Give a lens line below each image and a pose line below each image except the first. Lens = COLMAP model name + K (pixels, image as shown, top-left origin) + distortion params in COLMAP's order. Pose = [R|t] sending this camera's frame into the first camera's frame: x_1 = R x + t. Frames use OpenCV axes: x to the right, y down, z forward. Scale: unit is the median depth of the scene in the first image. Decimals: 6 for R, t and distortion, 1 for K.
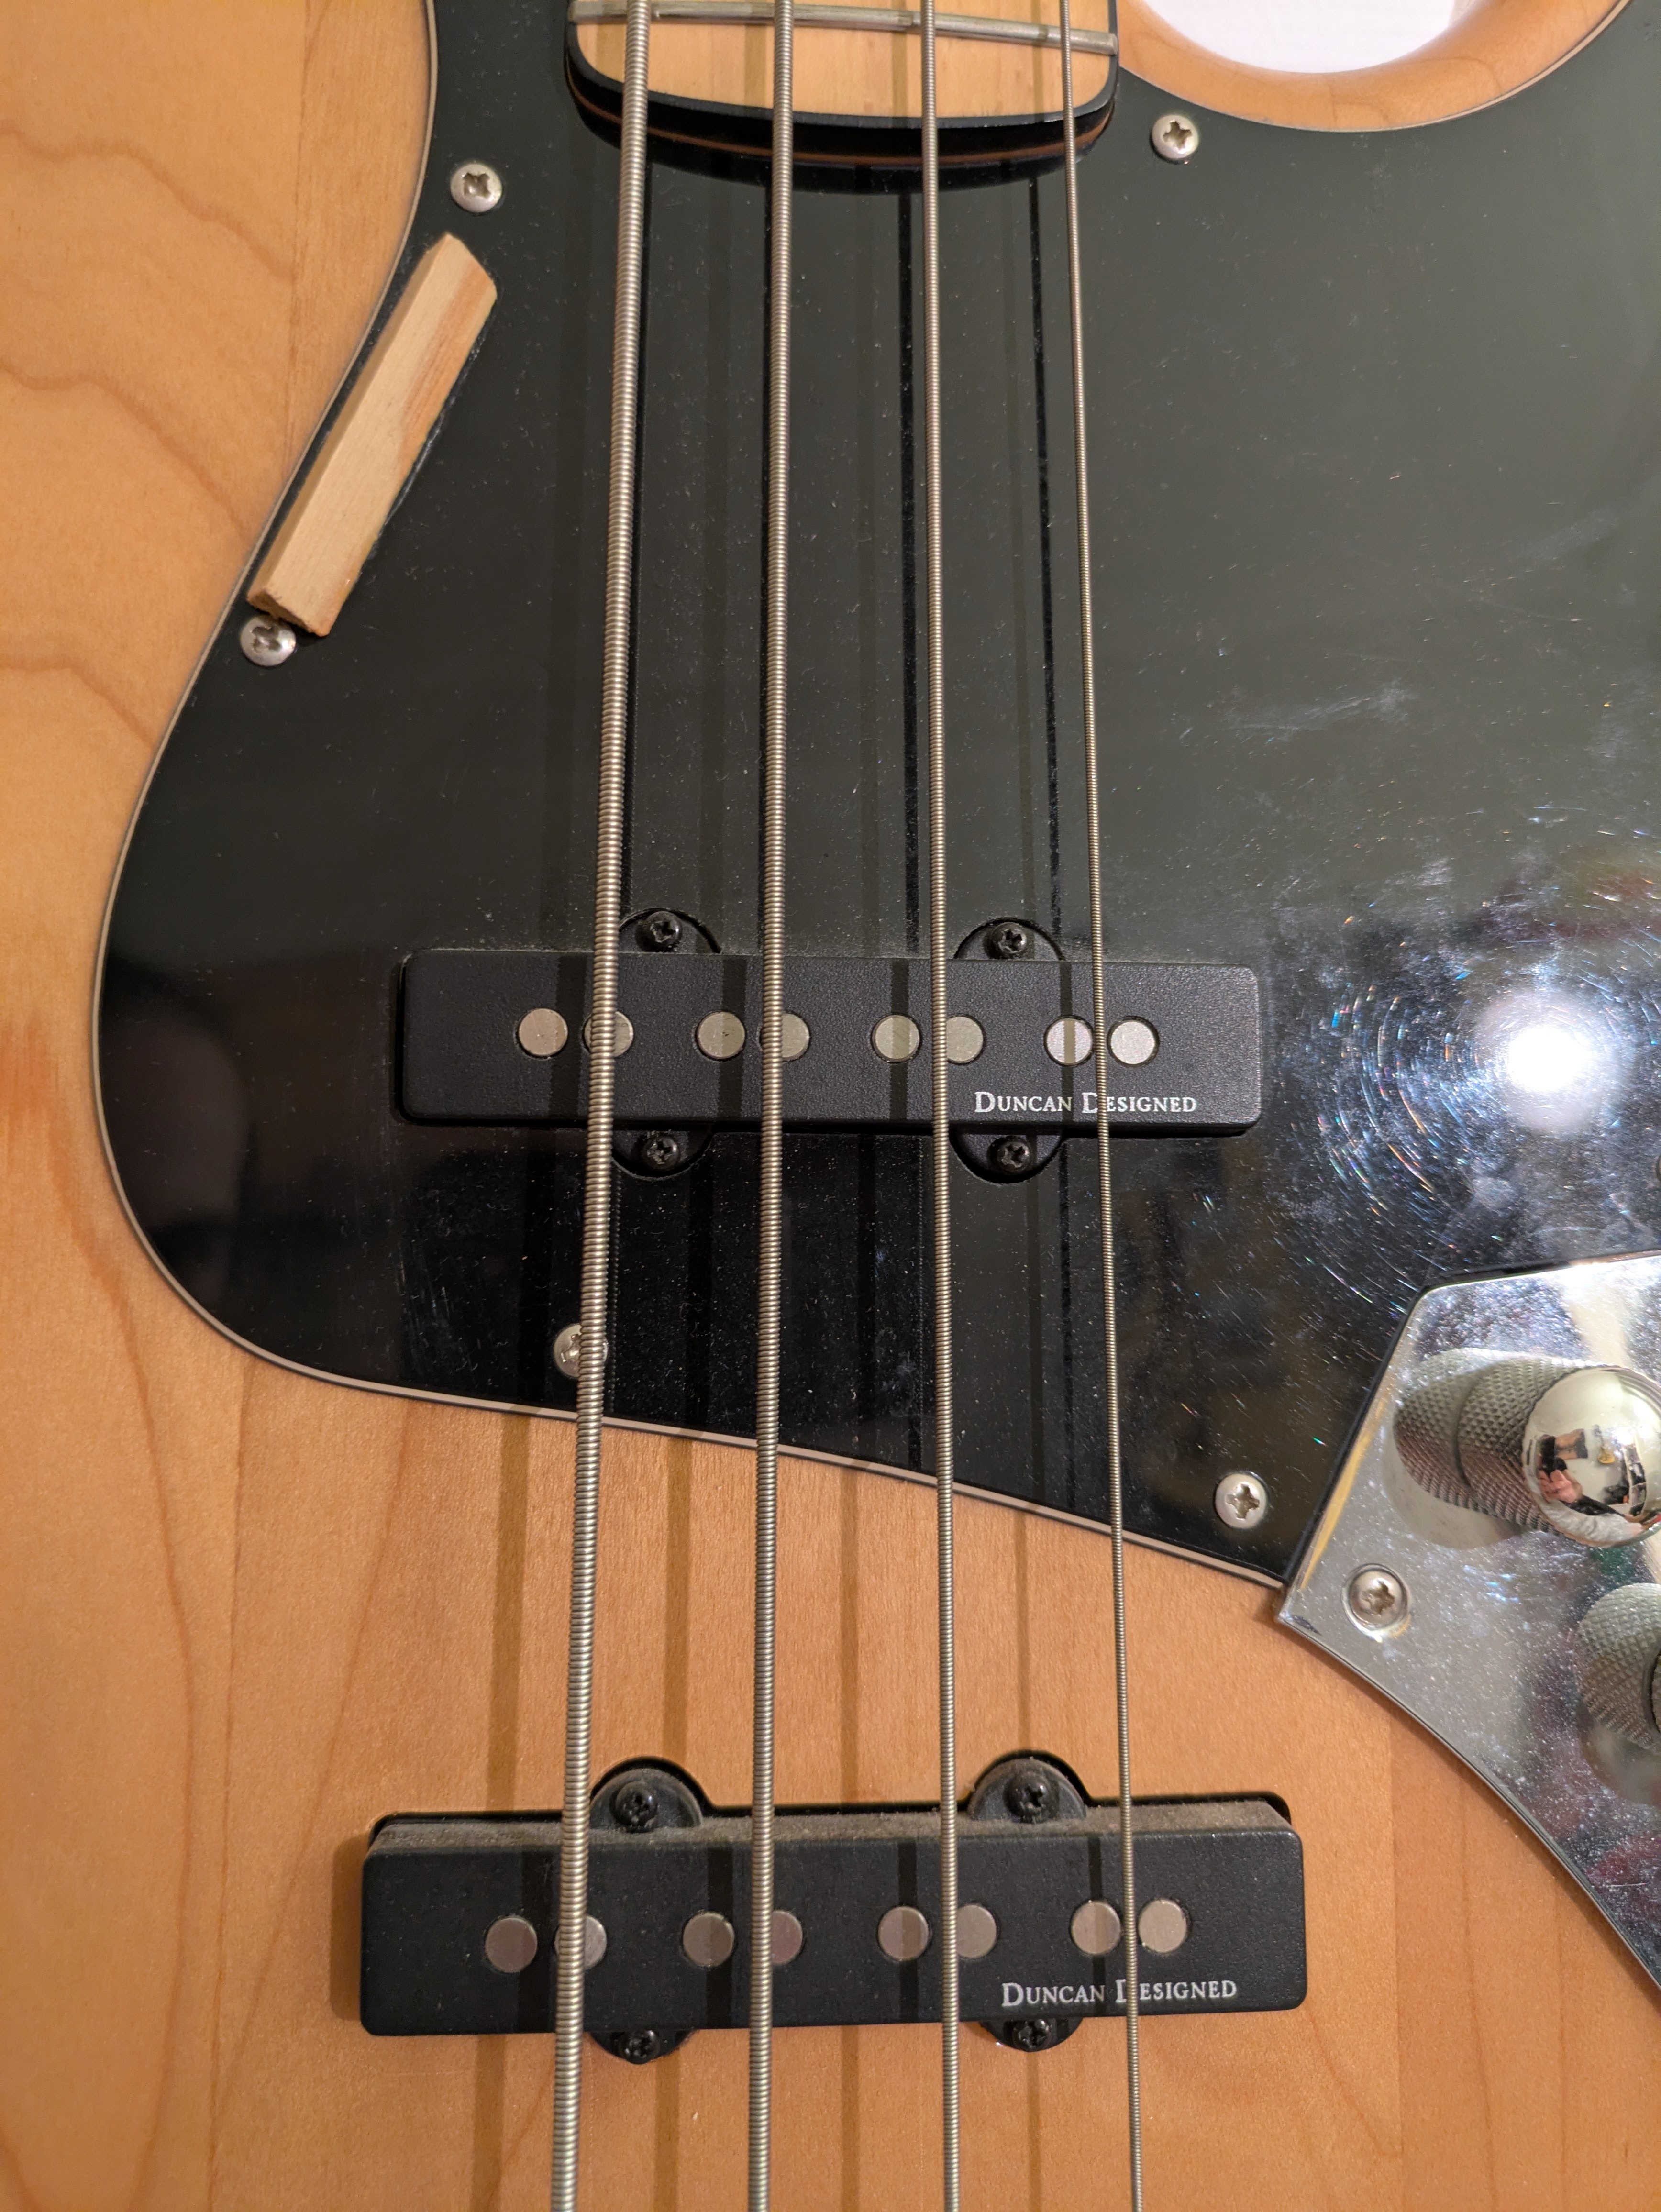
lens RADIAL K [[2105.8, 0, 961.3], [0, 2105.8, 1107.4], [0, 0, 1]] dist [0.060929, -0.248547]
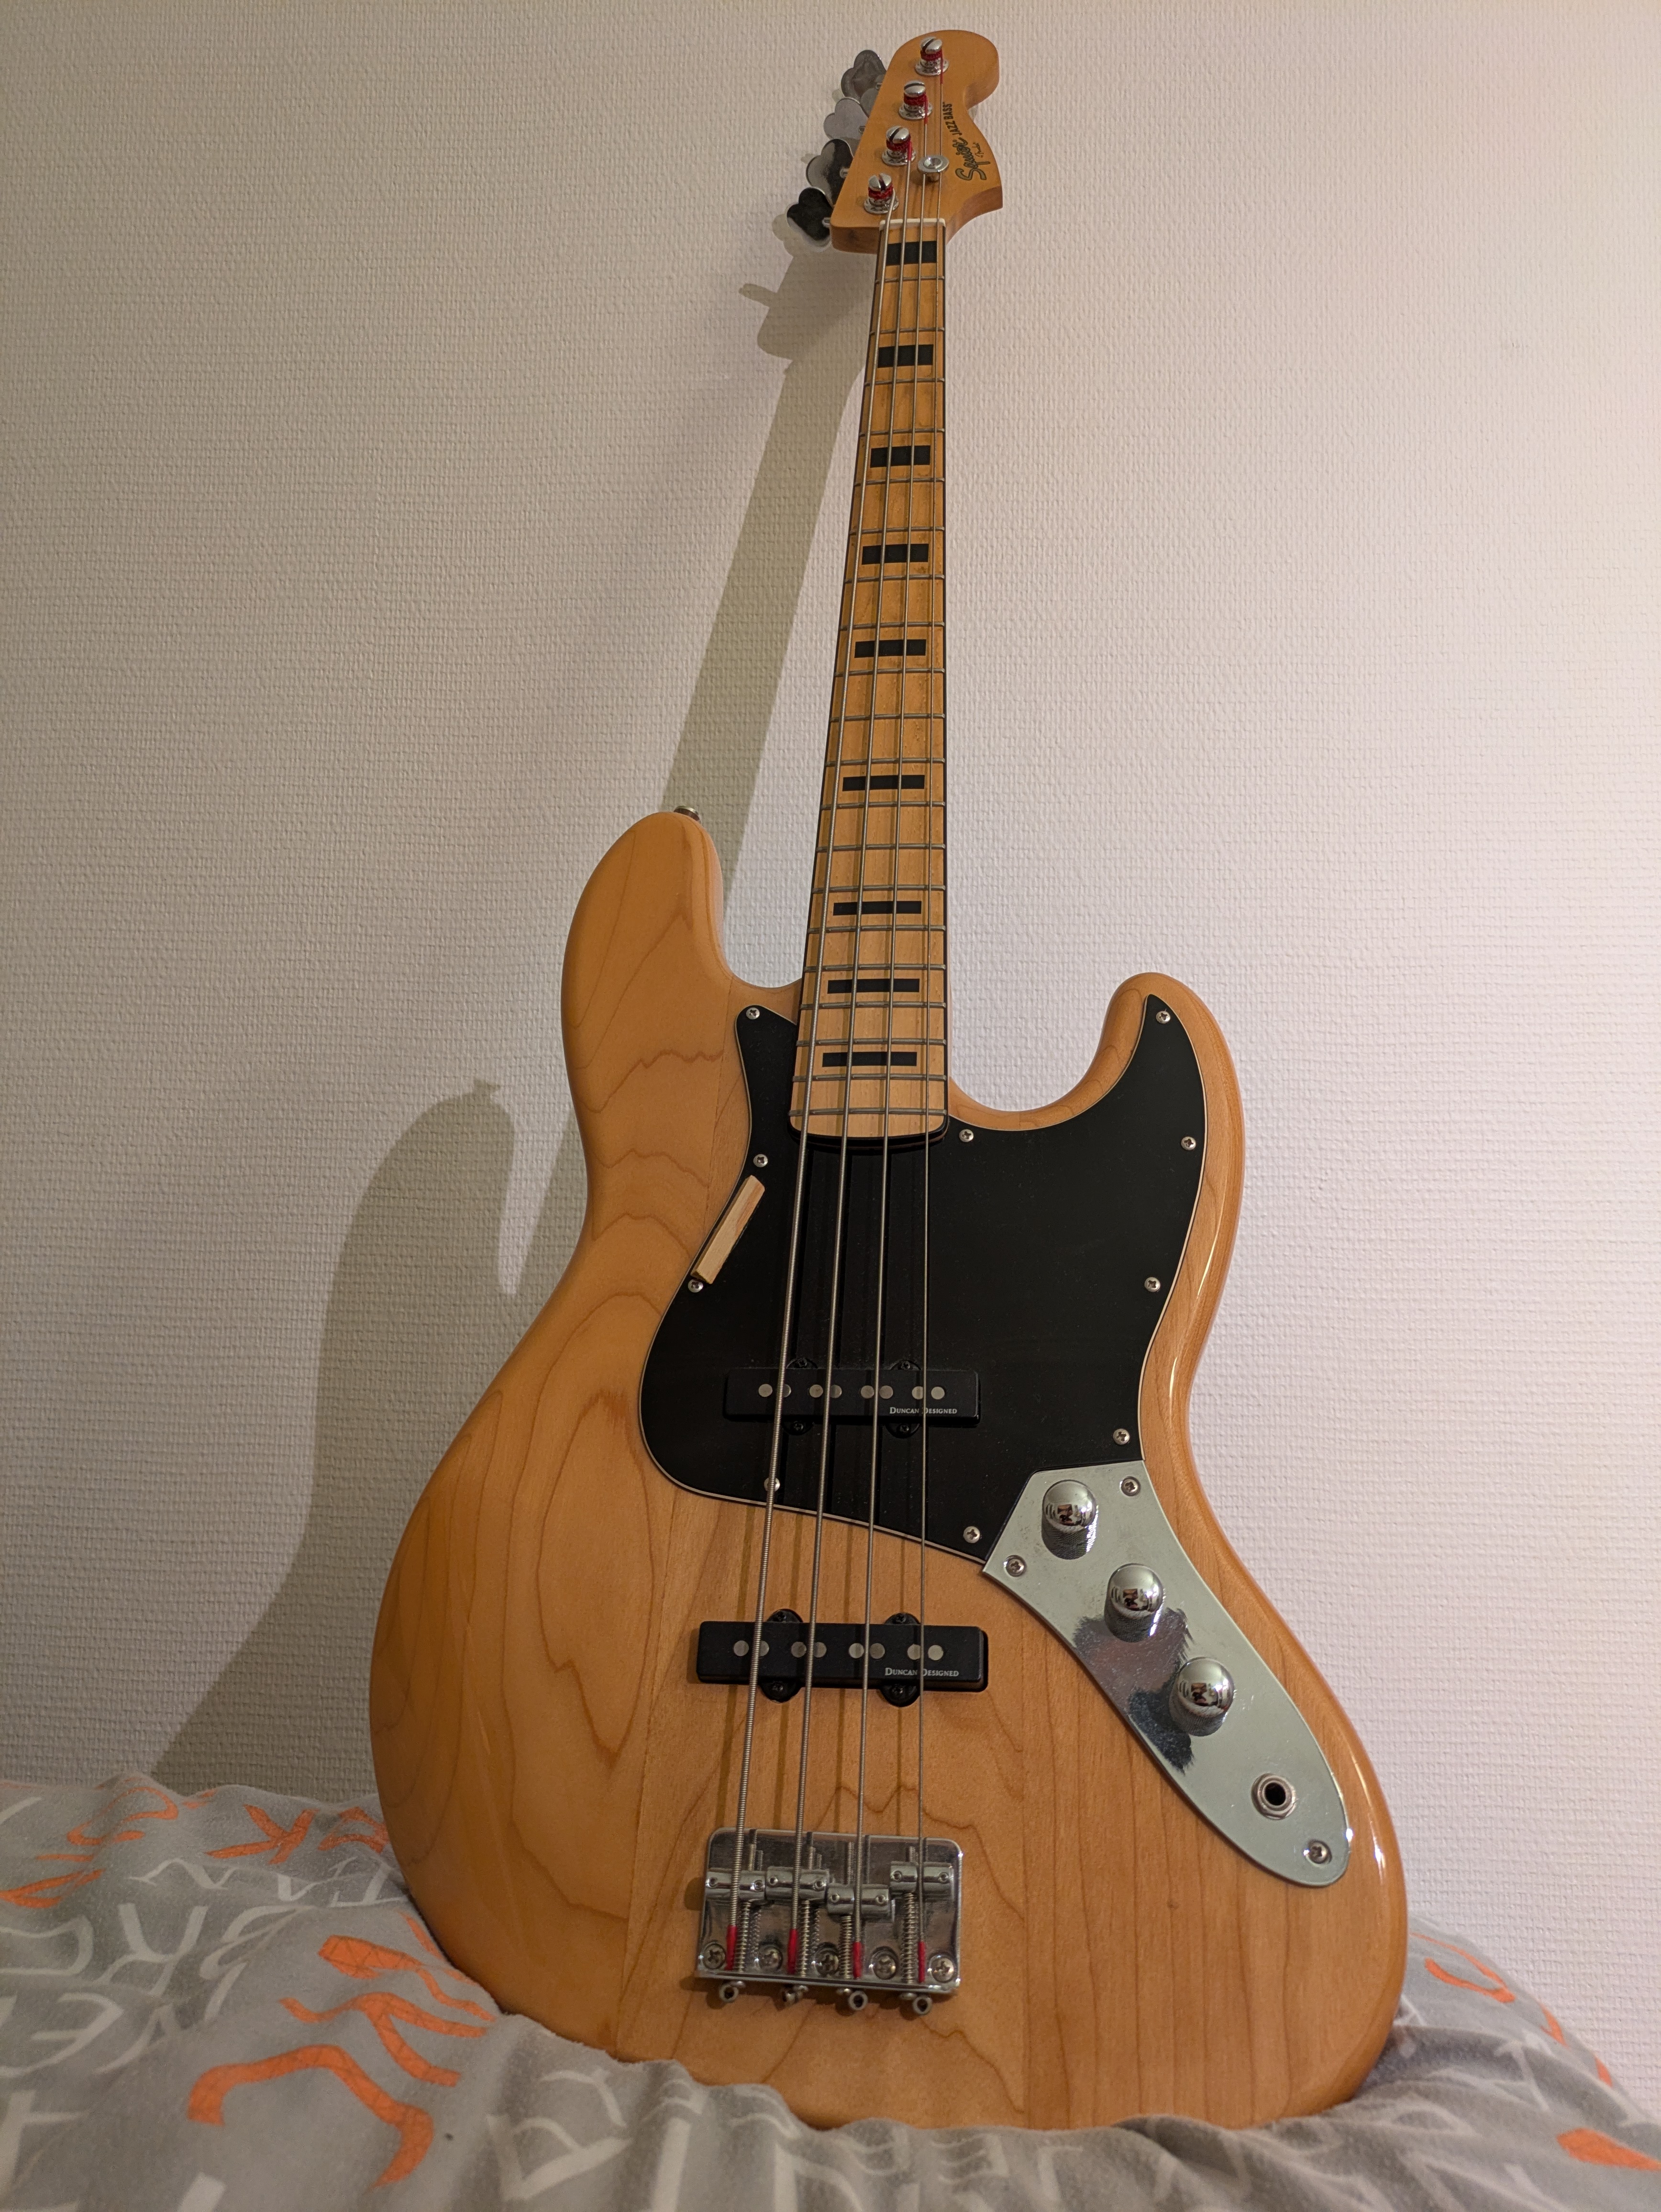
lens RADIAL K [[1605.2, 0, 830.5], [0, 1605.2, 1106.0], [0, 0, 1]] dist [0.049251, -0.070946]
pose [[0.976497, -0.056350, -0.208033, 0.468617], [-0.032508, 0.915667, -0.400621, 0.575255], [0.213064, 0.397968, 0.892315, -1.470838]]
